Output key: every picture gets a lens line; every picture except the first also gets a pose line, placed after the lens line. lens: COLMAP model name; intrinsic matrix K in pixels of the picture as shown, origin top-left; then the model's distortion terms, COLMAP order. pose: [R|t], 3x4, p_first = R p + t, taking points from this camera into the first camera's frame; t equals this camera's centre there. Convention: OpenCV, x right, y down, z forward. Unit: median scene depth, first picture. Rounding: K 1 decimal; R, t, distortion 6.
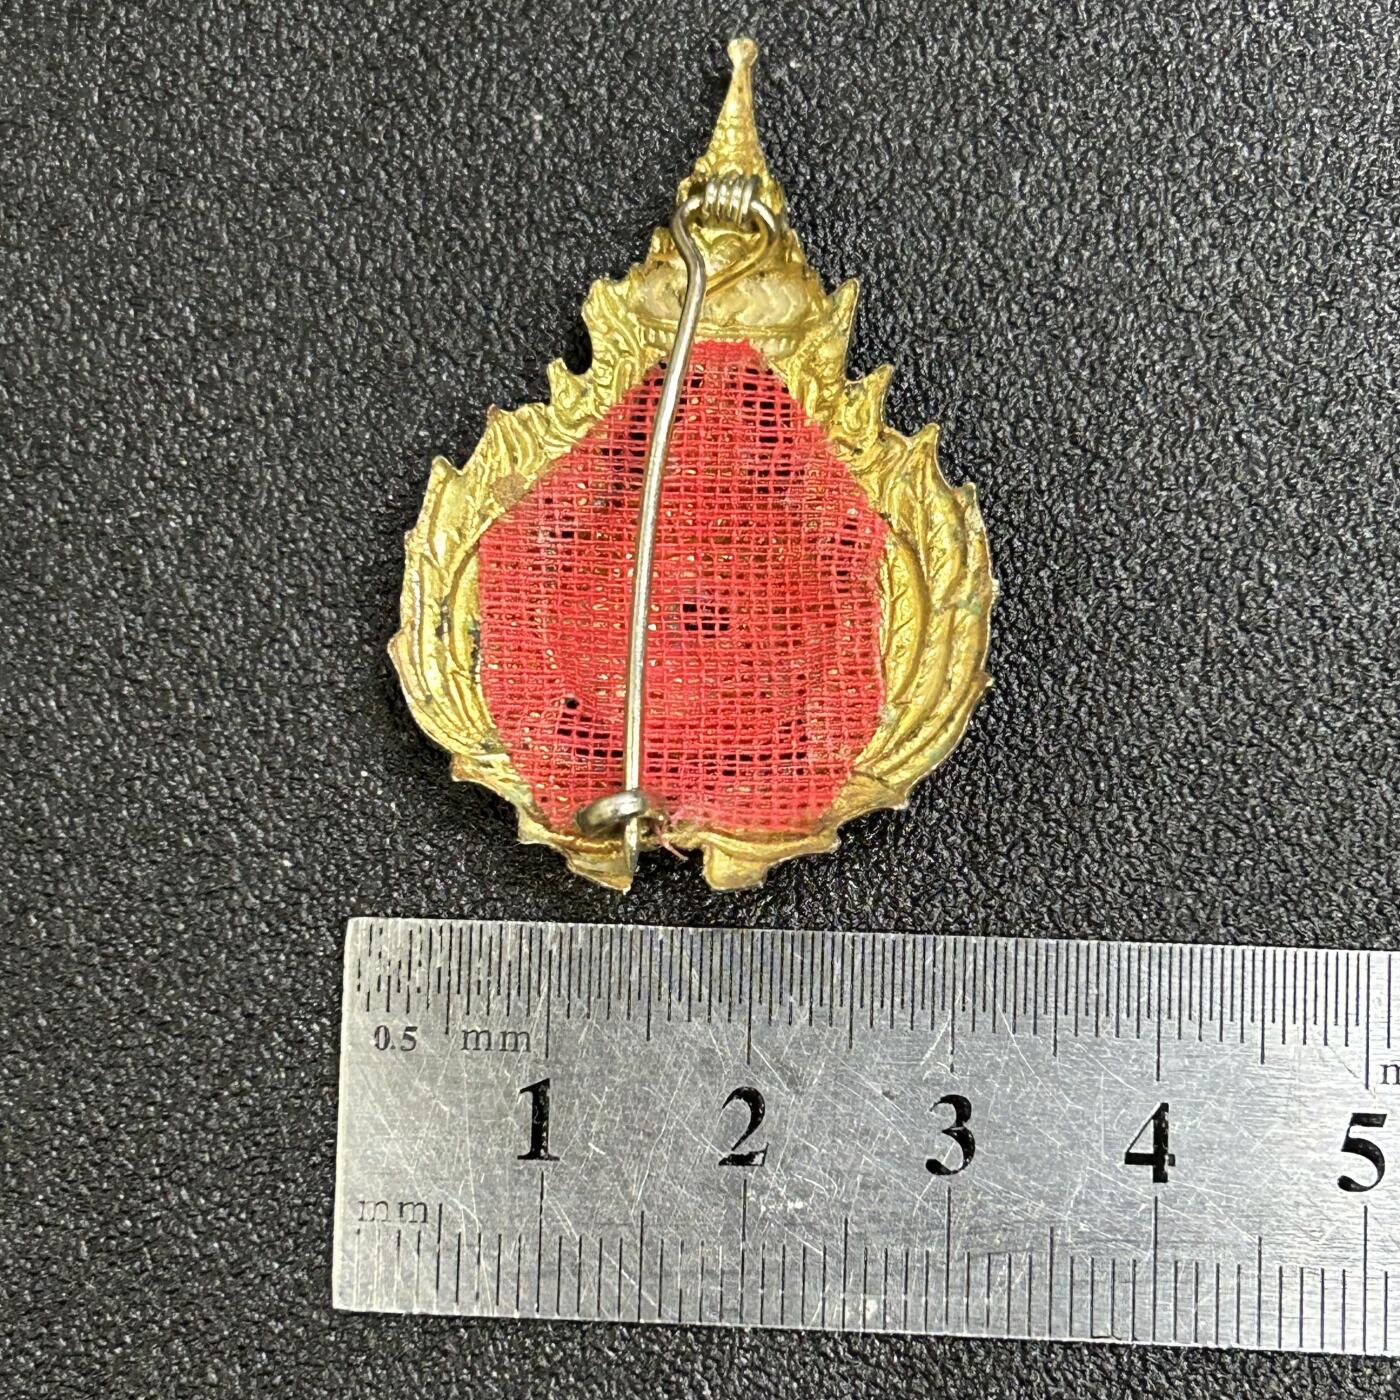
lens RADIAL K [[2794.4, 0, 700.0], [0, 2794.4, 700.0], [0, 0, 1]] dist [0.110731, -0.189985]
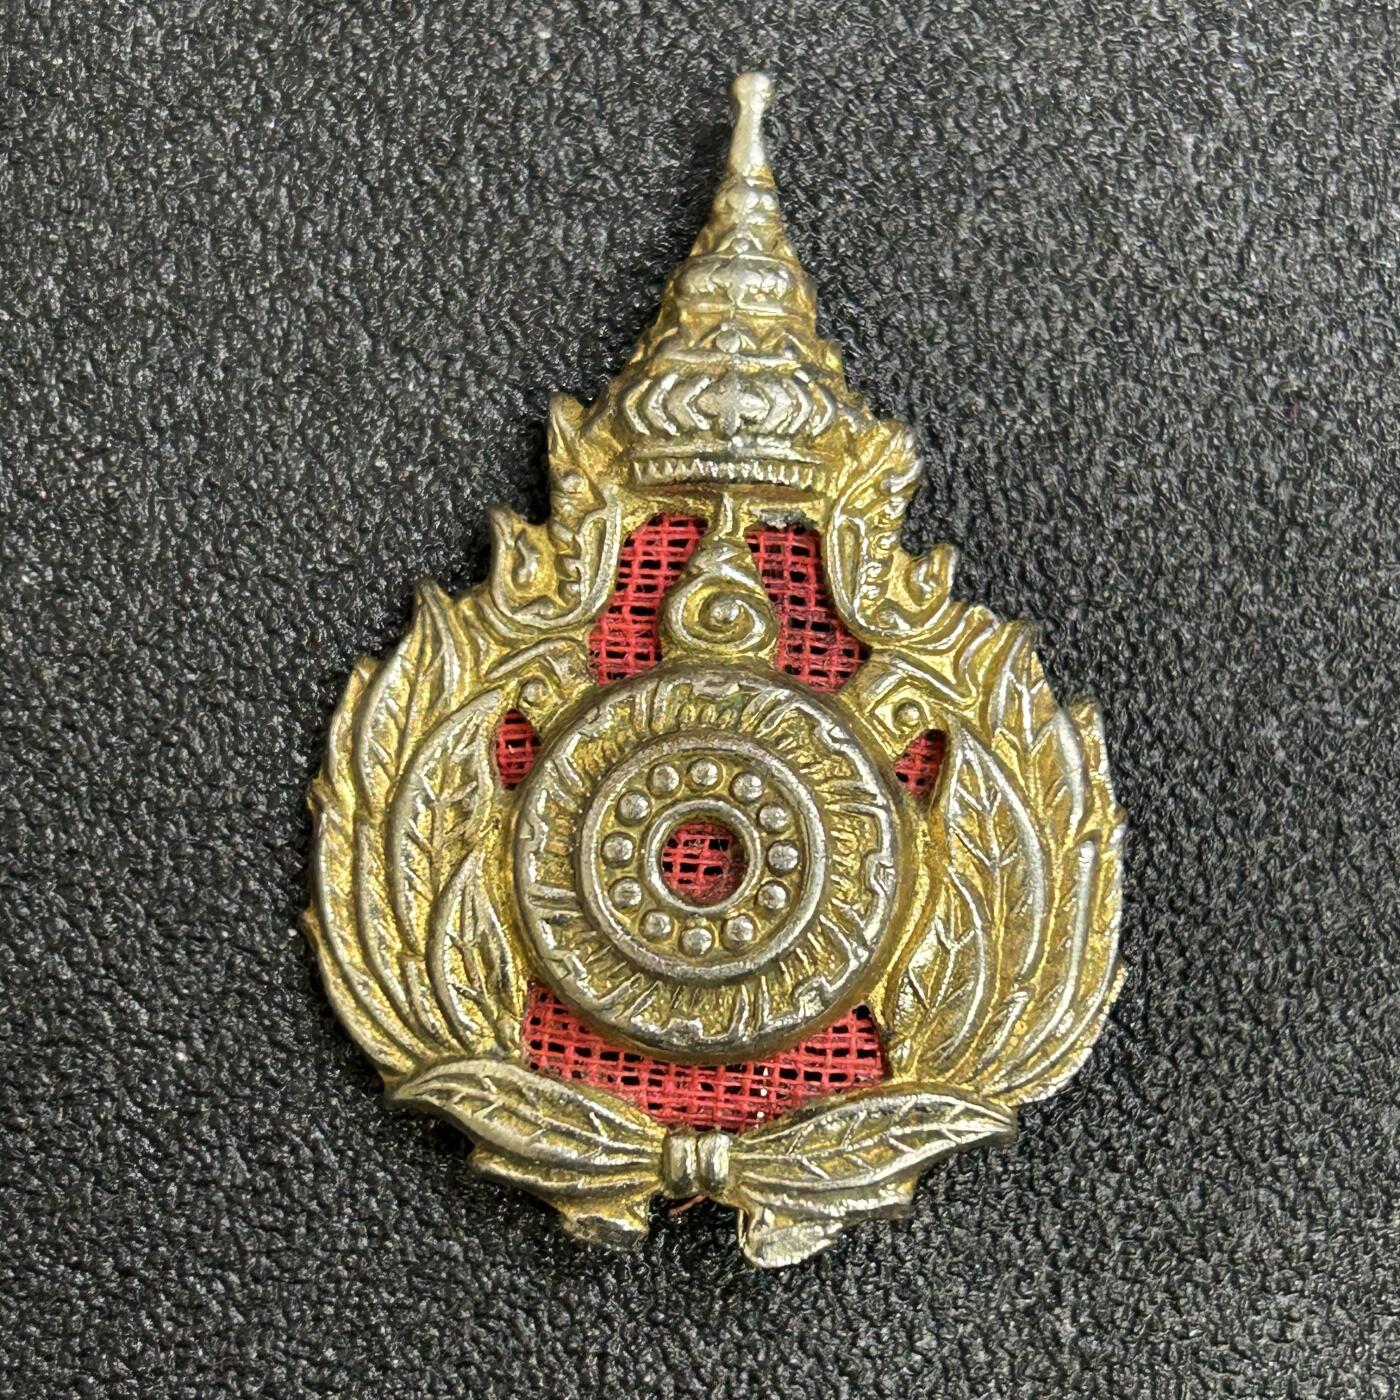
lens RADIAL K [[2794.4, 0, 700.0], [0, 2794.4, 700.0], [0, 0, 1]] dist [0.110731, -0.189985]
pose [[0.999687, 0.009152, -0.023285, 0.001612], [-0.010760, 0.997495, -0.069917, 0.015961], [0.022587, 0.070145, 0.997281, 0.277434]]
